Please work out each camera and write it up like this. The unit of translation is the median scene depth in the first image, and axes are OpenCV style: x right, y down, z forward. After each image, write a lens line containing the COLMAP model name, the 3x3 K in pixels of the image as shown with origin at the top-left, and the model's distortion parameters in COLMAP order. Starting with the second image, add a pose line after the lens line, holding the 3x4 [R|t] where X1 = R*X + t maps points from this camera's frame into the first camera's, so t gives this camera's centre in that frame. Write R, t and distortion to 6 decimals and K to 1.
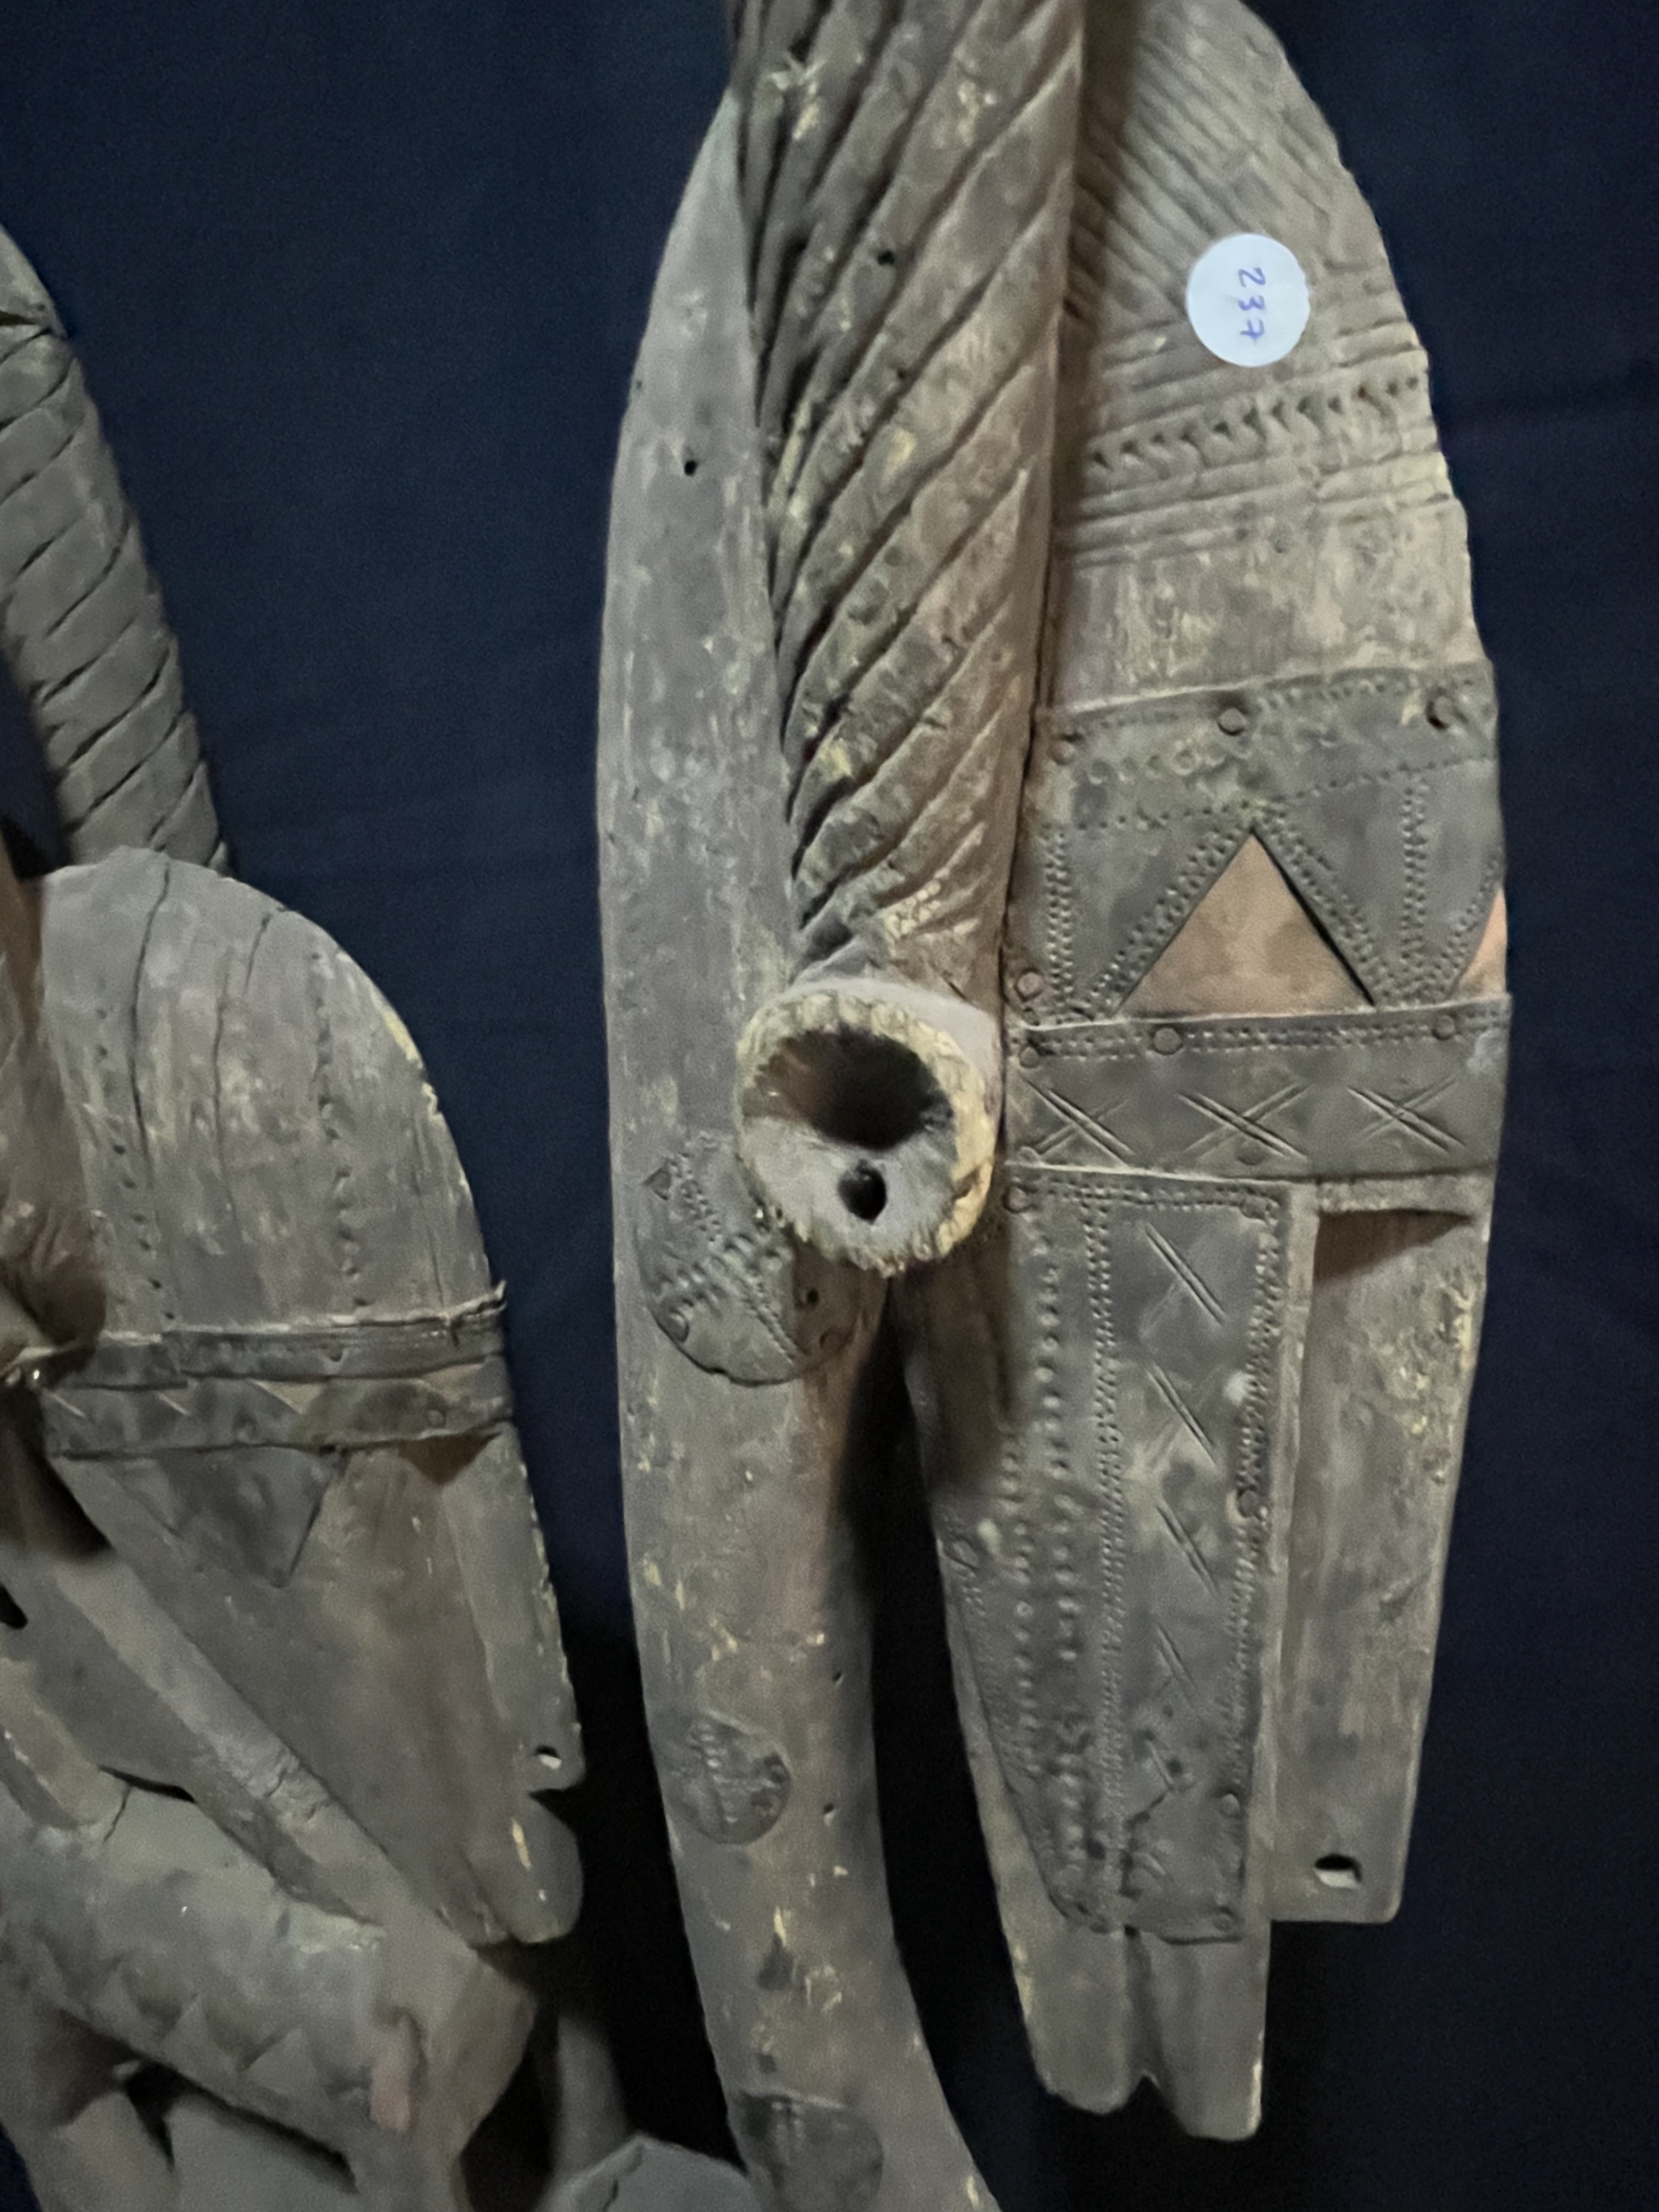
lens RADIAL K [[1268.2, 0, 818.0], [0, 1268.2, 1104.1], [0, 0, 1]] dist [0.009774, -0.014391]
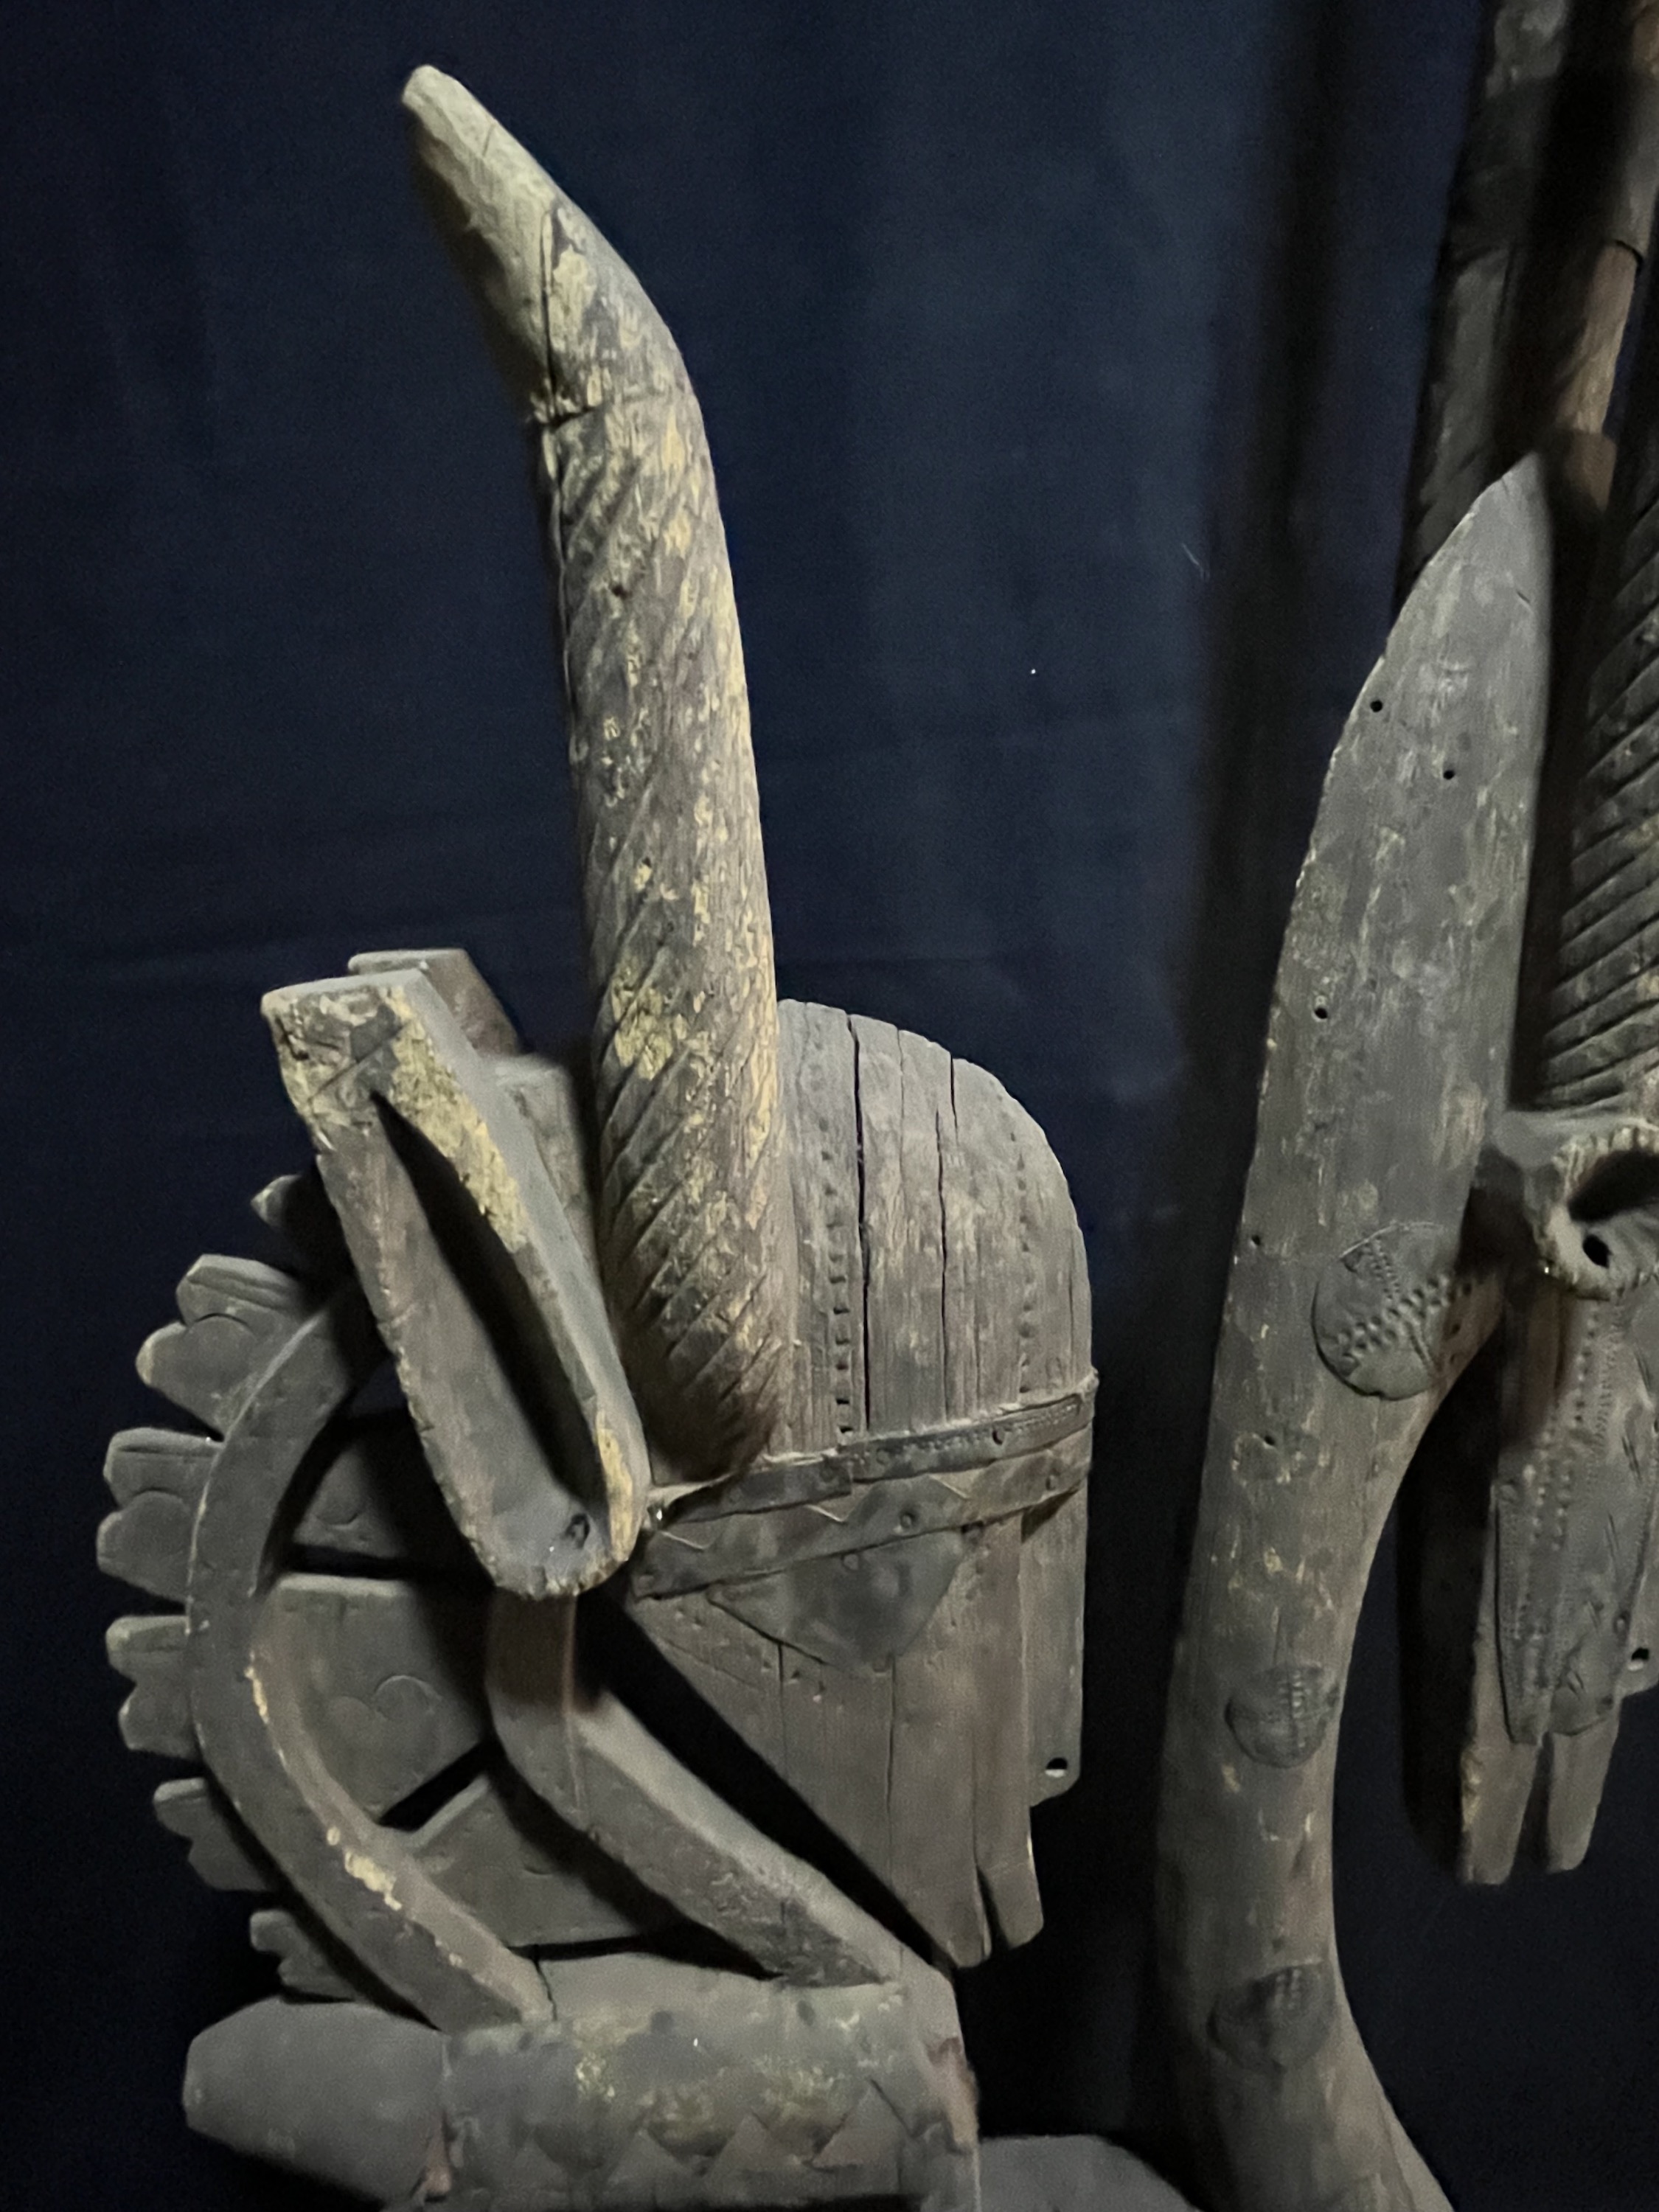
lens RADIAL K [[1268.2, 0, 818.0], [0, 1268.2, 1104.1], [0, 0, 1]] dist [0.009774, -0.014391]
pose [[0.880252, -0.034190, 0.473274, -1.113592], [0.056745, 0.997828, -0.033456, -0.081460], [-0.471102, 0.056305, 0.880280, 0.044527]]
